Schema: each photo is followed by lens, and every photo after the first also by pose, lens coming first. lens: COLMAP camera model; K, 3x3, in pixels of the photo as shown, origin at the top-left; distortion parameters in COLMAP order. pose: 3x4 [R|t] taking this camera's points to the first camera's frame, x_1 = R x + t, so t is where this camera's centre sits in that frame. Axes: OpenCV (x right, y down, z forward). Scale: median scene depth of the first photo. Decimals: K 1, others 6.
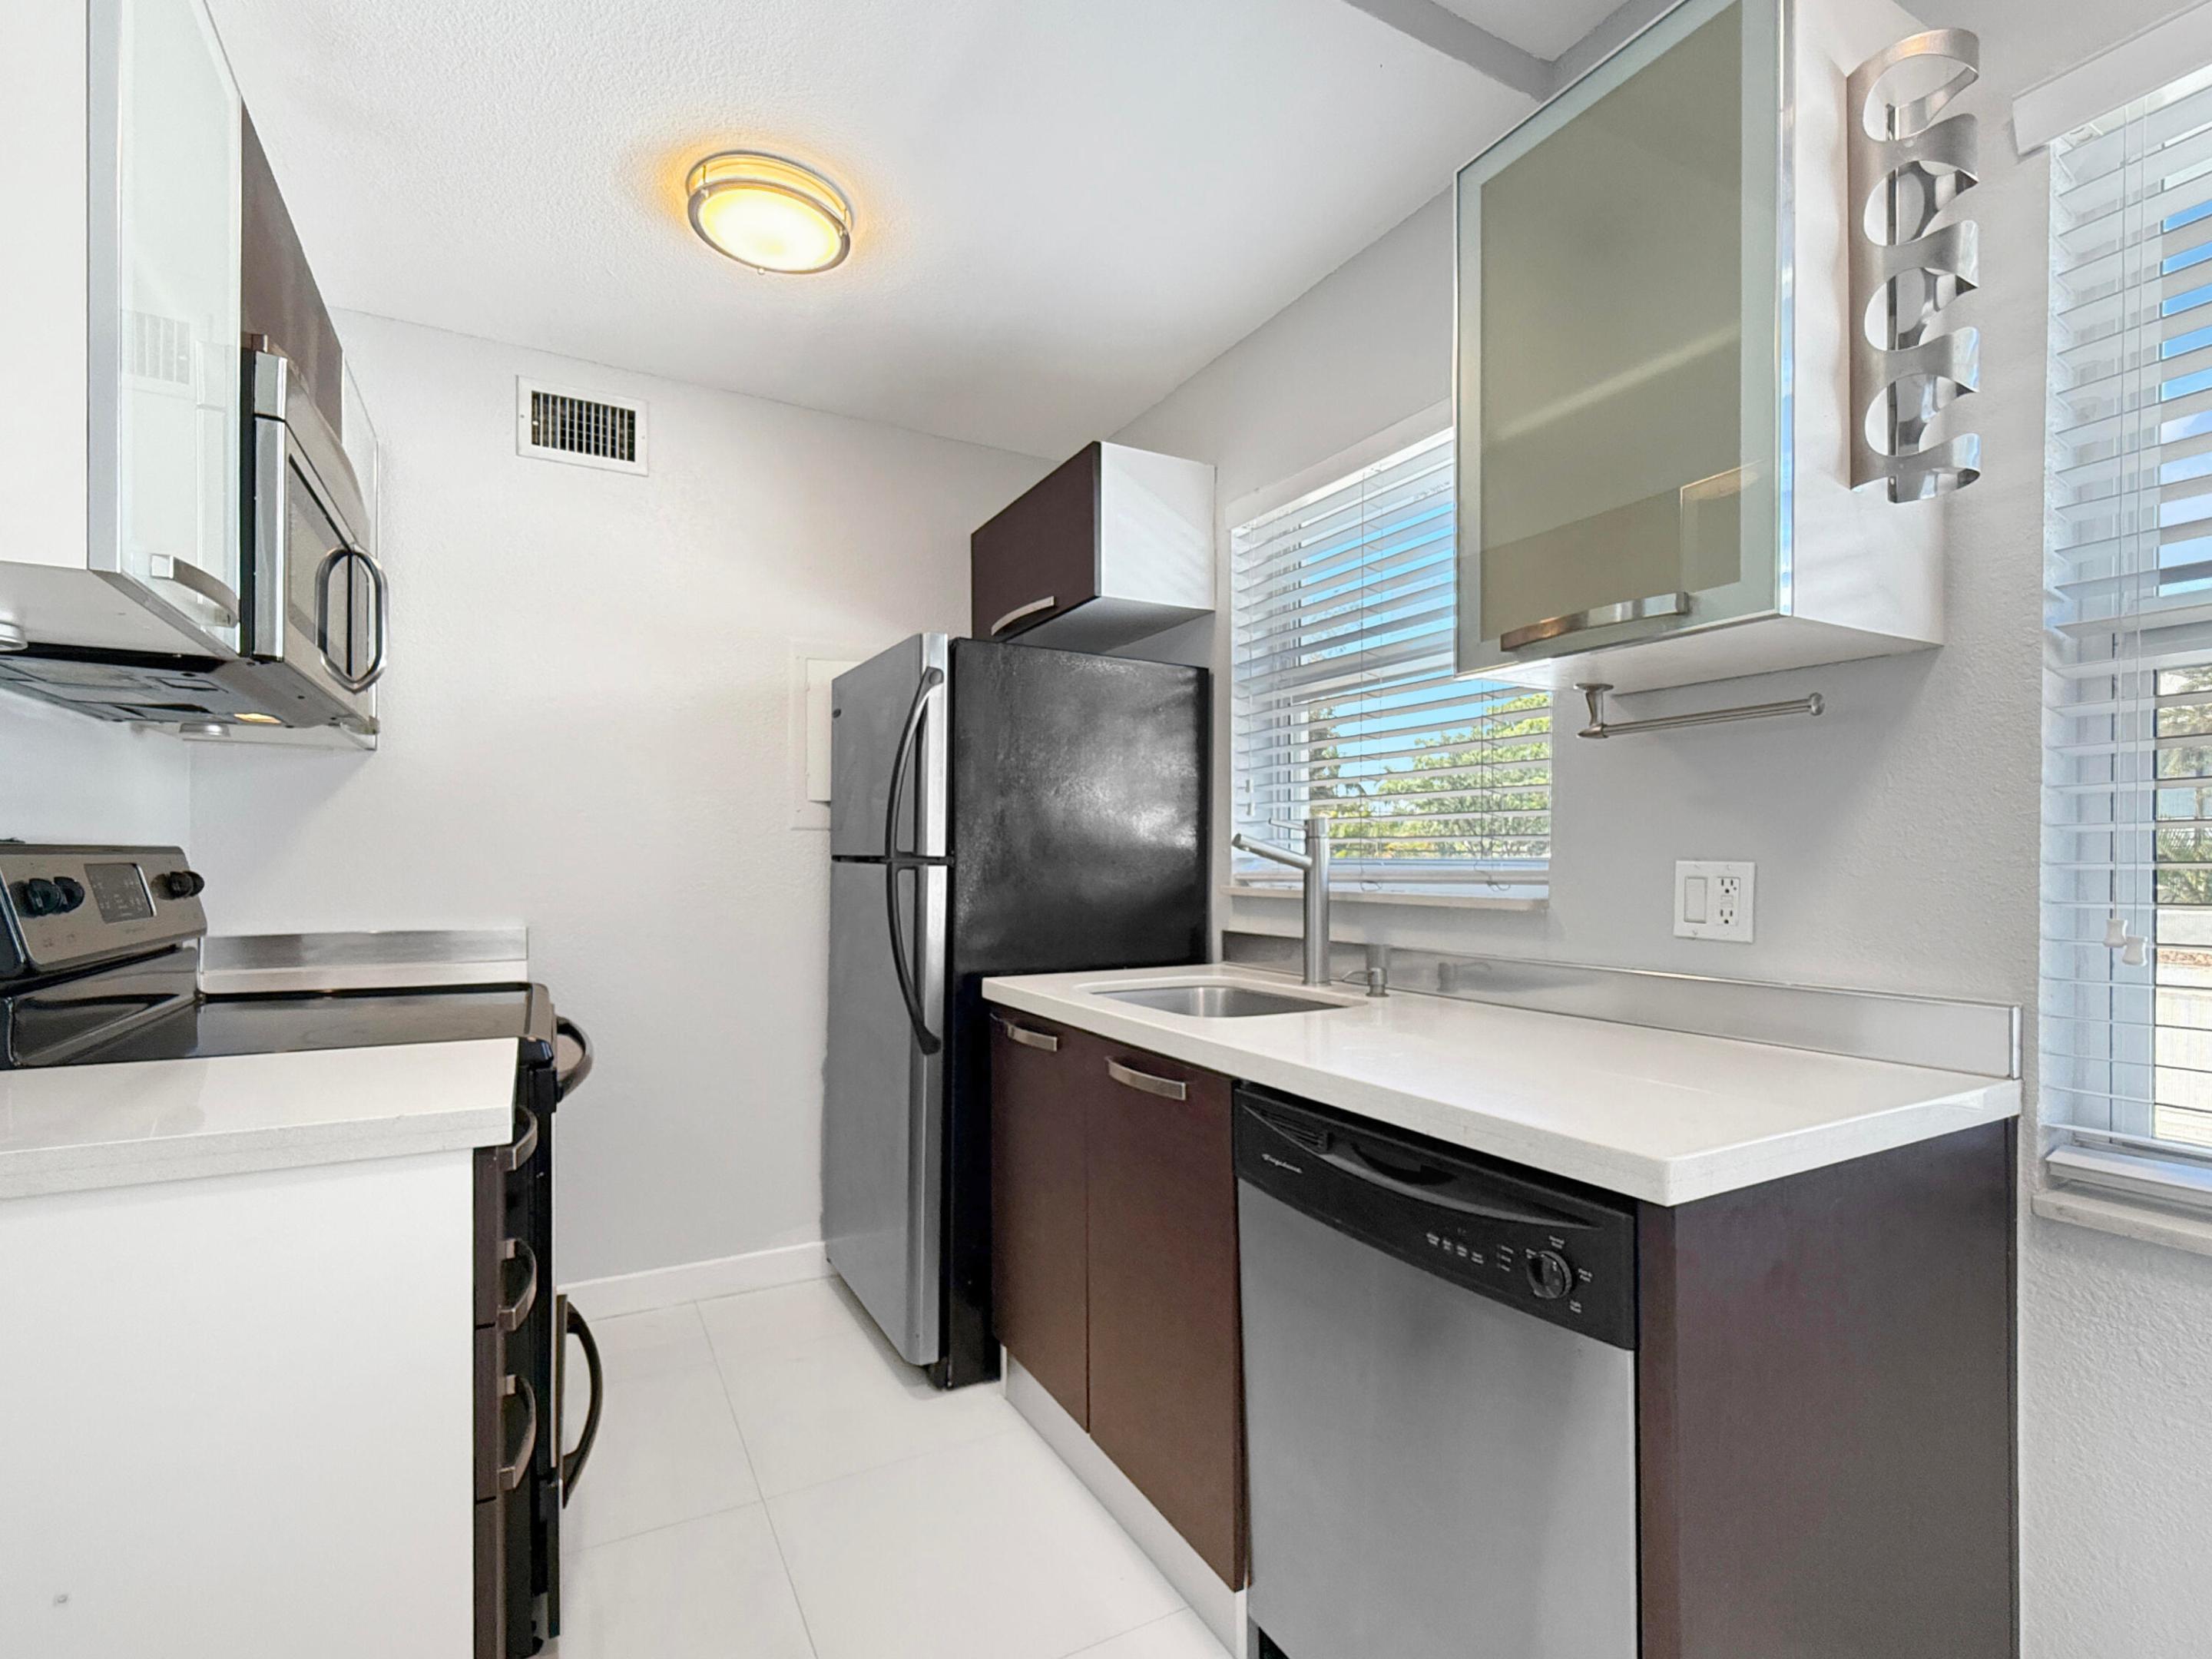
lens RADIAL K [[1037.9, 0, 1117.4], [0, 1037.9, 864.8], [0, 0, 1]] dist [0.000021, 0.000148]
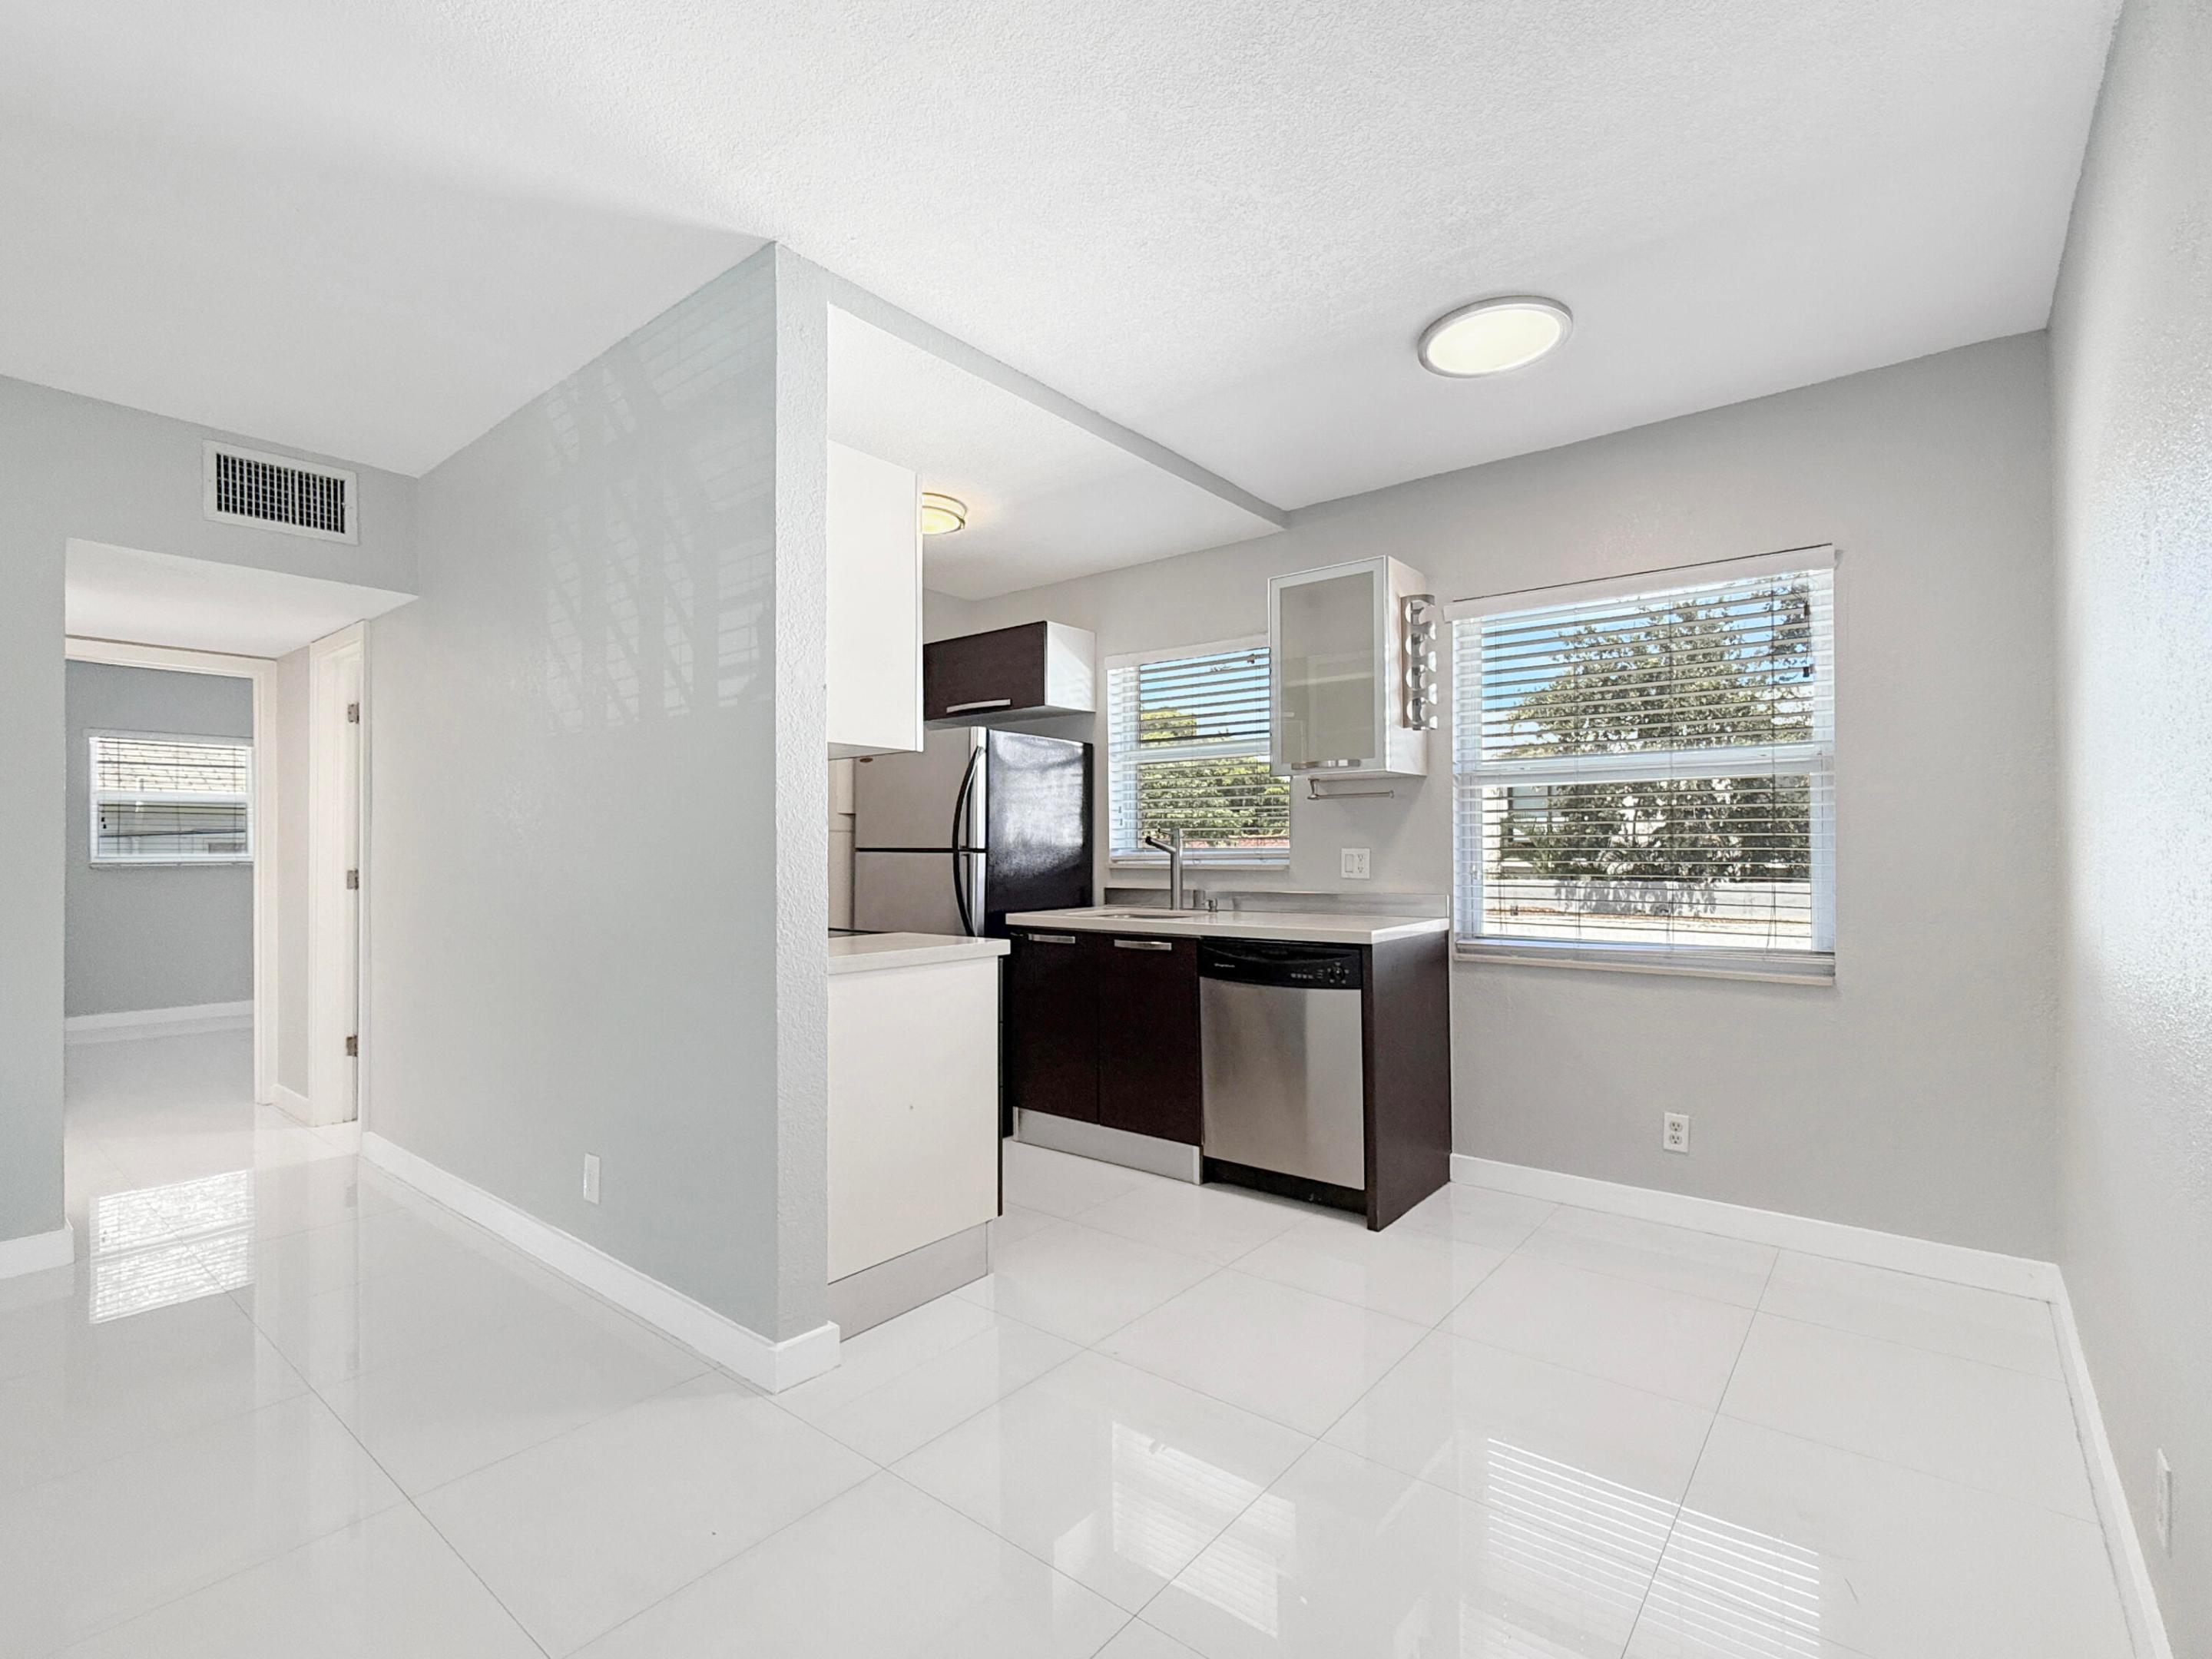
lens RADIAL K [[1022.2, 0, 1111.4], [0, 1022.2, 840.7], [0, 0, 1]] dist [0.004778, -0.002070]
pose [[0.927336, -0.003282, 0.374214, -0.682077], [0.007844, 0.999912, -0.010667, -0.000543], [-0.374146, 0.012827, 0.927281, -0.822677]]
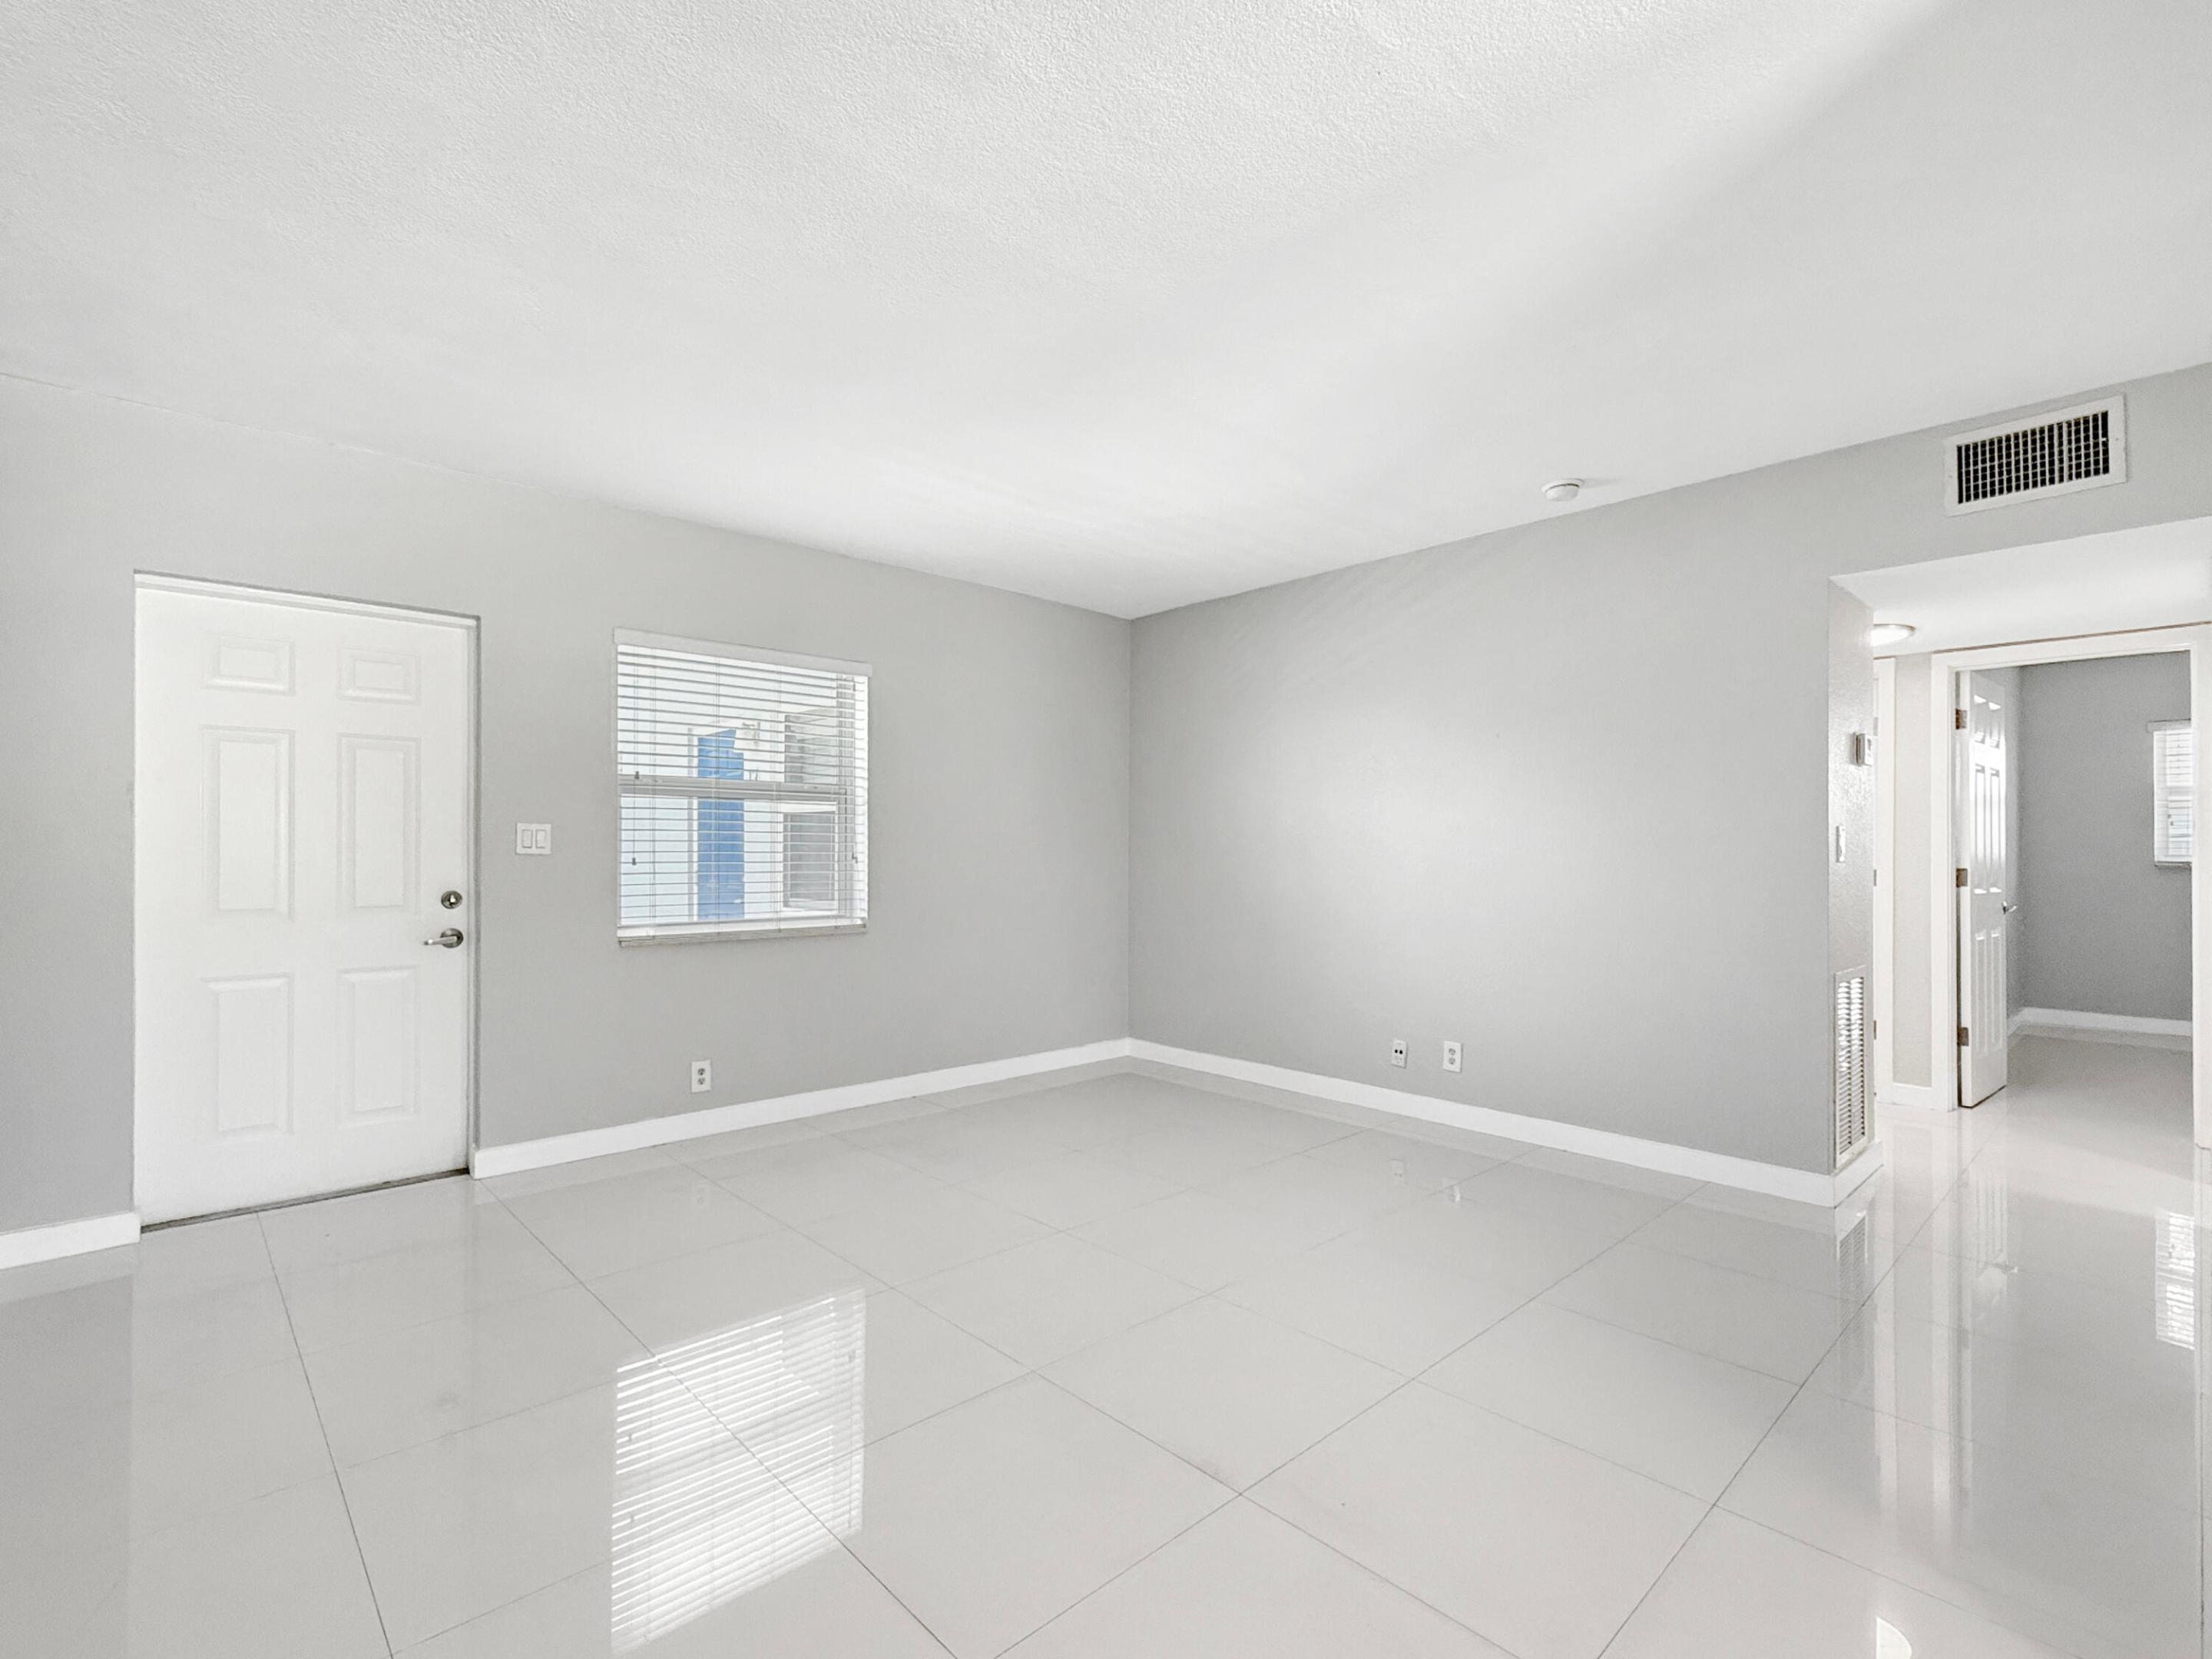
lens RADIAL K [[1022.2, 0, 1118.5], [0, 1022.2, 839.5], [0, 0, 1]] dist [0.004778, -0.002070]
pose [[0.250828, -0.010014, -0.967980, -0.199882], [-0.004920, 0.999920, -0.011619, -0.003734], [0.968019, 0.007677, 0.250759, -0.477005]]
